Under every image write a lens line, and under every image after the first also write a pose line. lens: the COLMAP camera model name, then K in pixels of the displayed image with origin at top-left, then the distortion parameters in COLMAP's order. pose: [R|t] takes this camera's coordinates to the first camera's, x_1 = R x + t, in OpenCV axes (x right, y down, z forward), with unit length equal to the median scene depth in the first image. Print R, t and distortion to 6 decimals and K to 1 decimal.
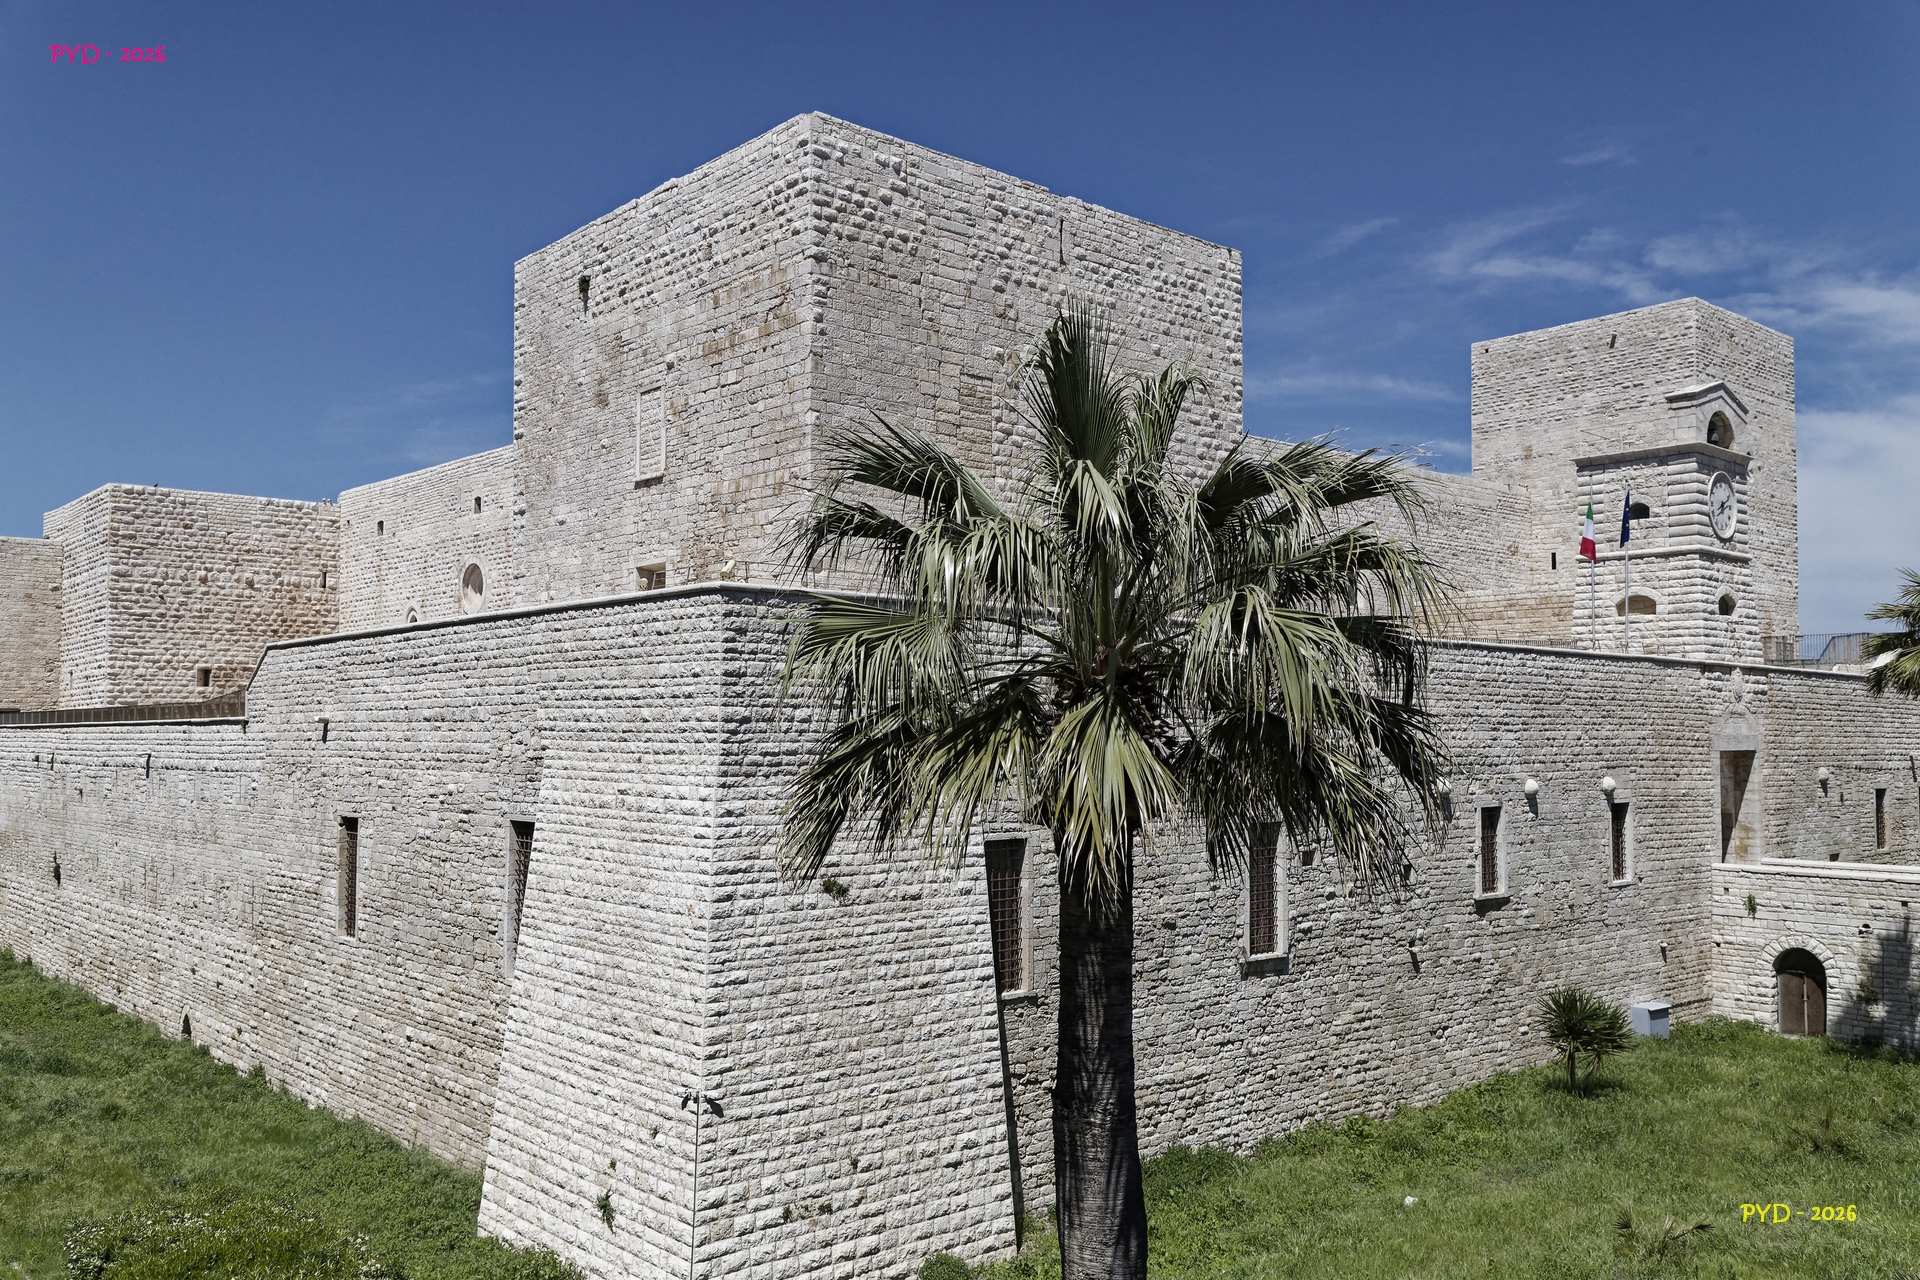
lens RADIAL K [[1590.0, 0, 964.2], [0, 1590.0, 642.1], [0, 0, 1]] dist [0.039612, 0.007035]
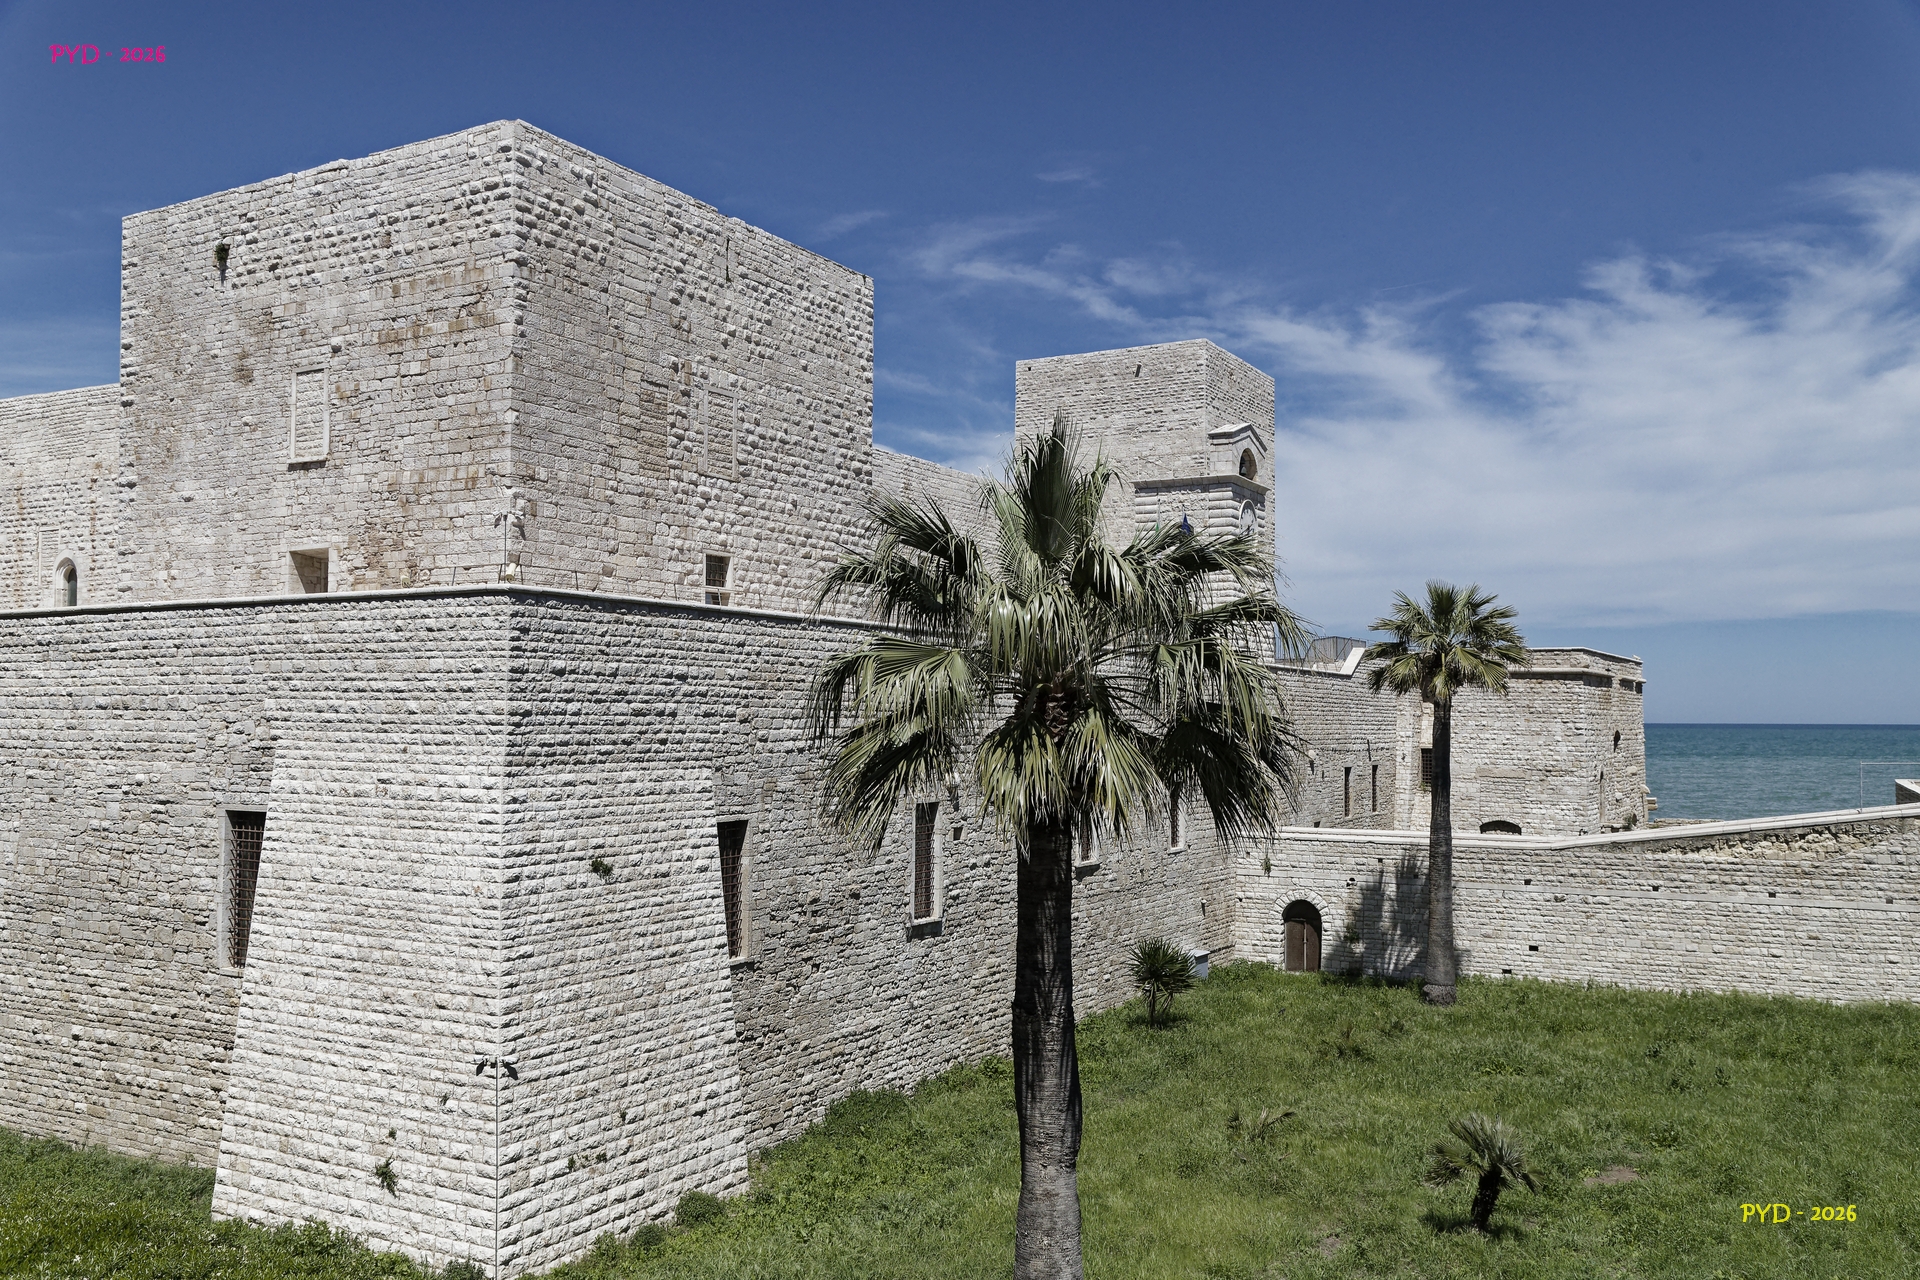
lens RADIAL K [[1643.3, 0, 955.9], [0, 1643.3, 642.9], [0, 0, 1]] dist [0.010255, 0.020337]
pose [[0.946157, 0.018762, 0.323164, -0.167346], [-0.023416, 0.999670, 0.010518, -0.012630], [-0.322860, -0.017519, 0.946285, -0.105606]]
